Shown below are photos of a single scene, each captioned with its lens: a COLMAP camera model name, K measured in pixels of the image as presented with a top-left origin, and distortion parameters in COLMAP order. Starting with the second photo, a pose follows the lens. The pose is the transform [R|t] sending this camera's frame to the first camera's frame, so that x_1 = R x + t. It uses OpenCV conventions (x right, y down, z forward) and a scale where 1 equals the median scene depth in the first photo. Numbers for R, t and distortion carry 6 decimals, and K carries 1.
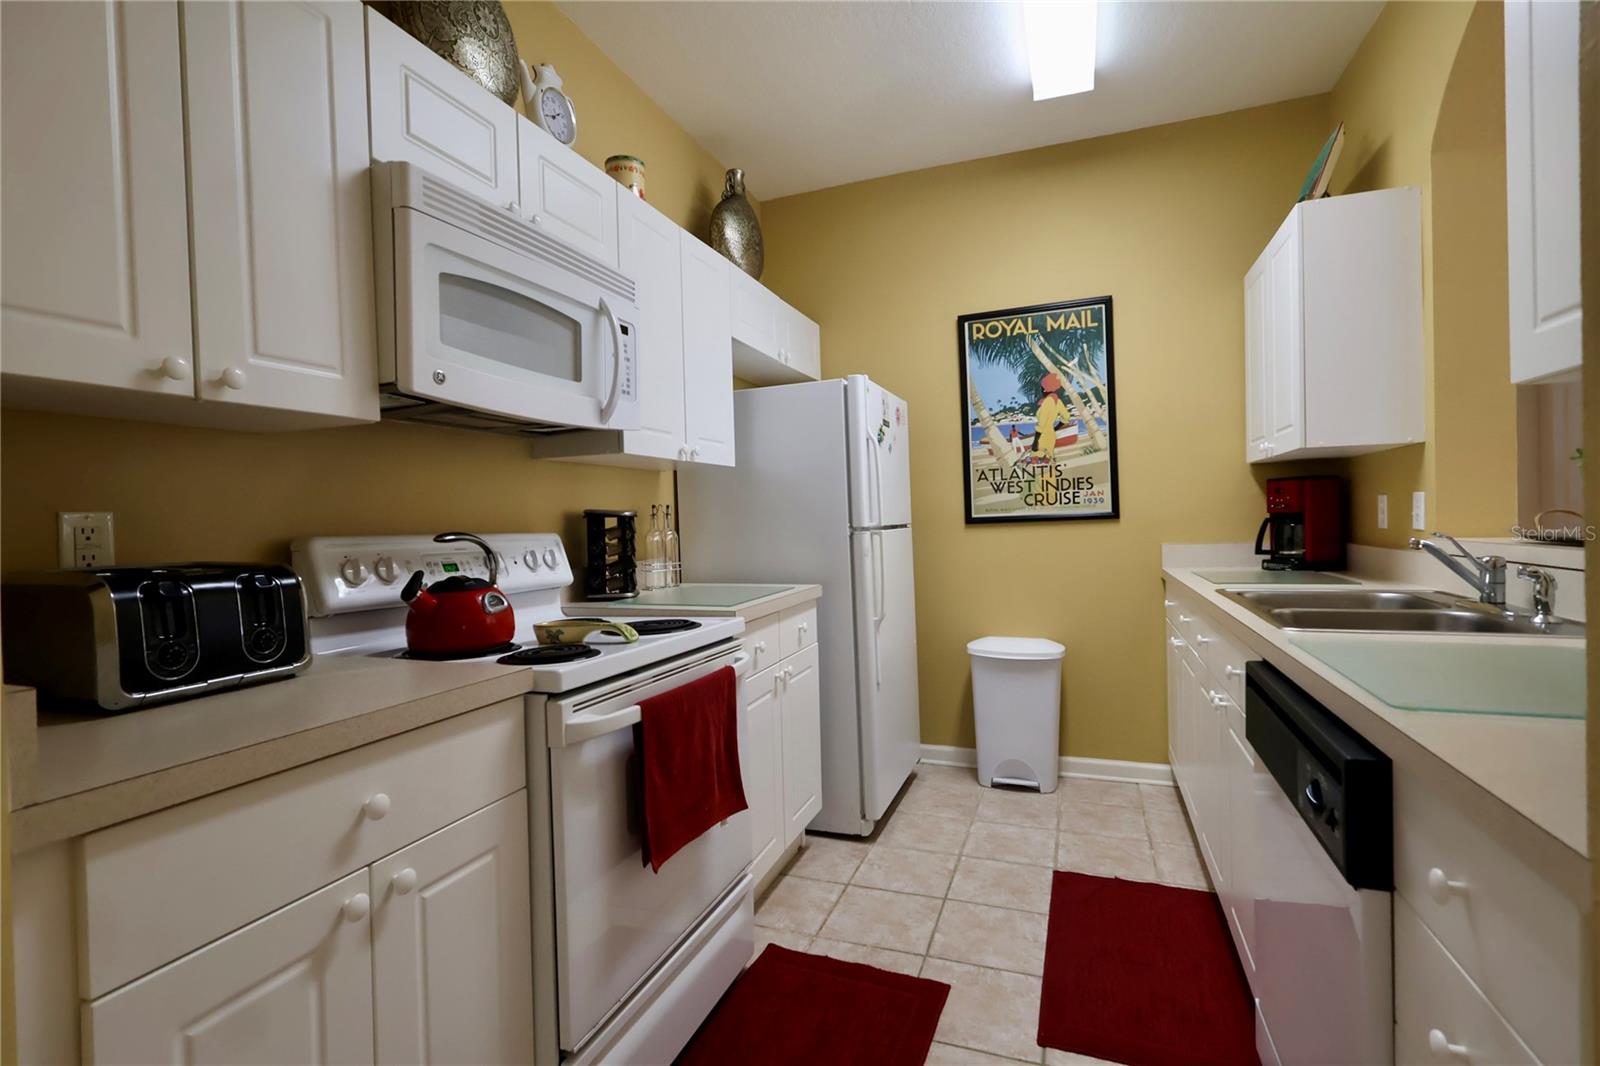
lens RADIAL K [[788.2, 0, 800.0], [0, 788.2, 533.0], [0, 0, 1]] dist [-0.004103, 0.001007]
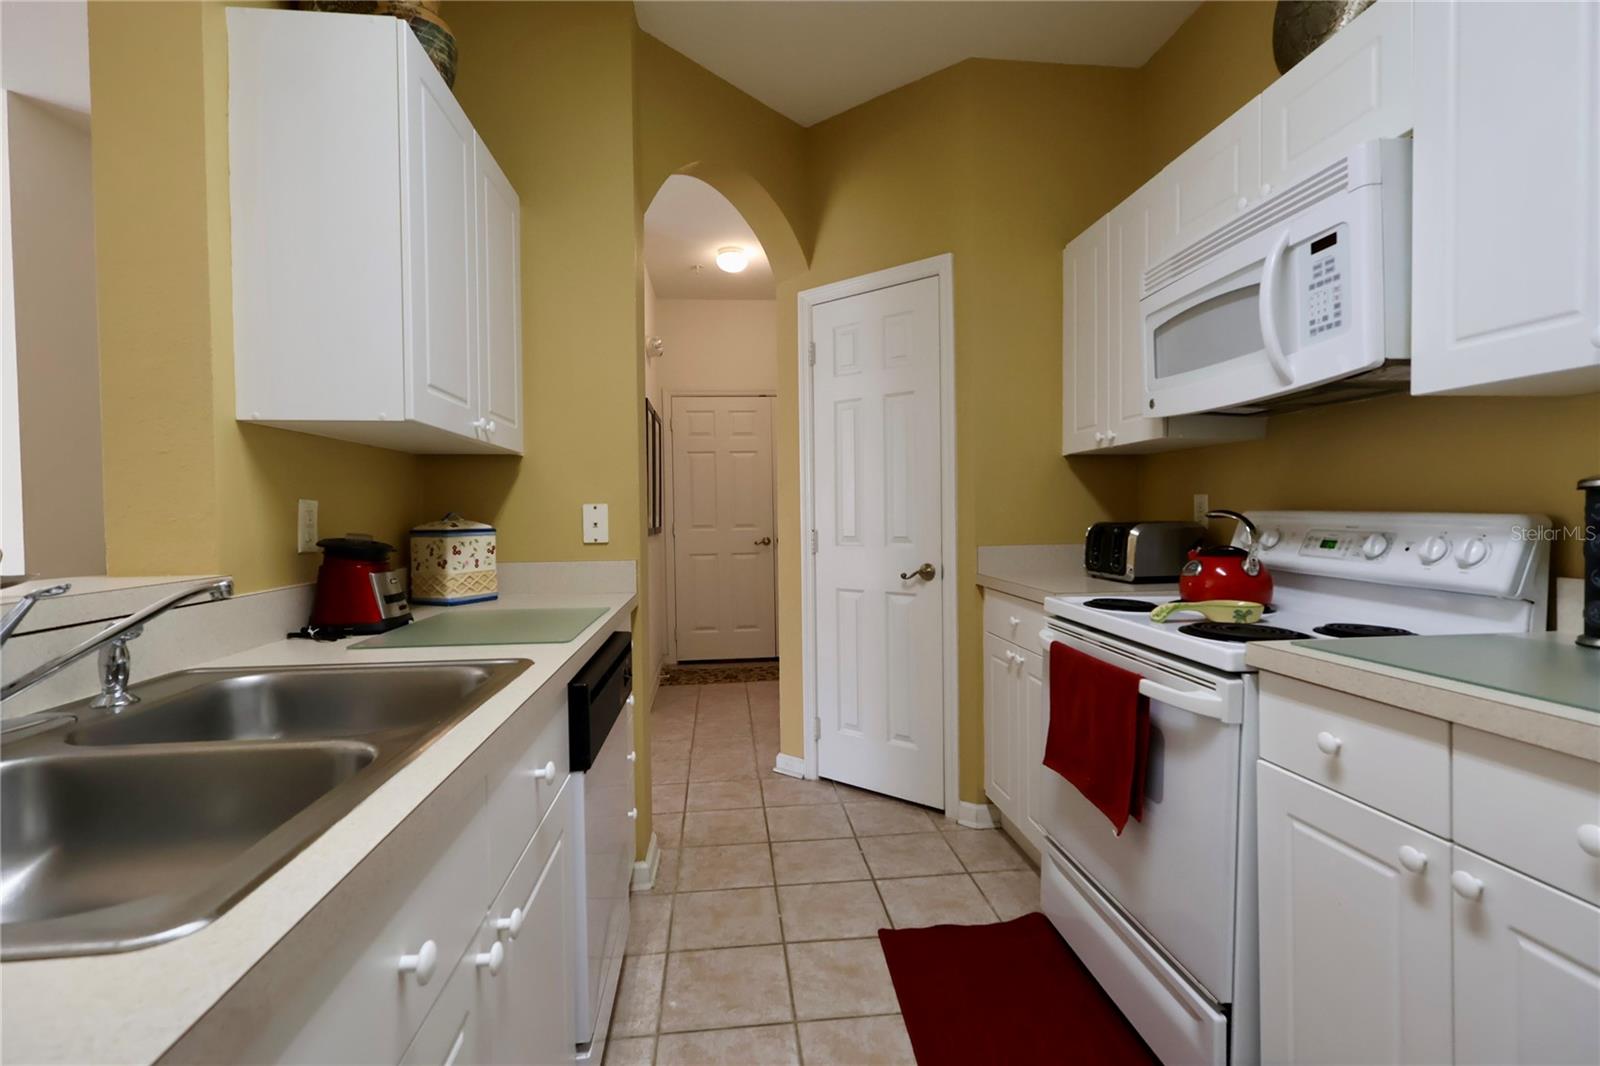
lens RADIAL K [[788.2, 0, 800.0], [0, 788.2, 533.0], [0, 0, 1]] dist [-0.004103, 0.001007]
pose [[-0.901528, 0.052488, -0.429525, 0.546608], [0.032379, 0.998016, 0.053996, -0.042006], [0.431507, 0.034771, -0.901439, 1.450886]]
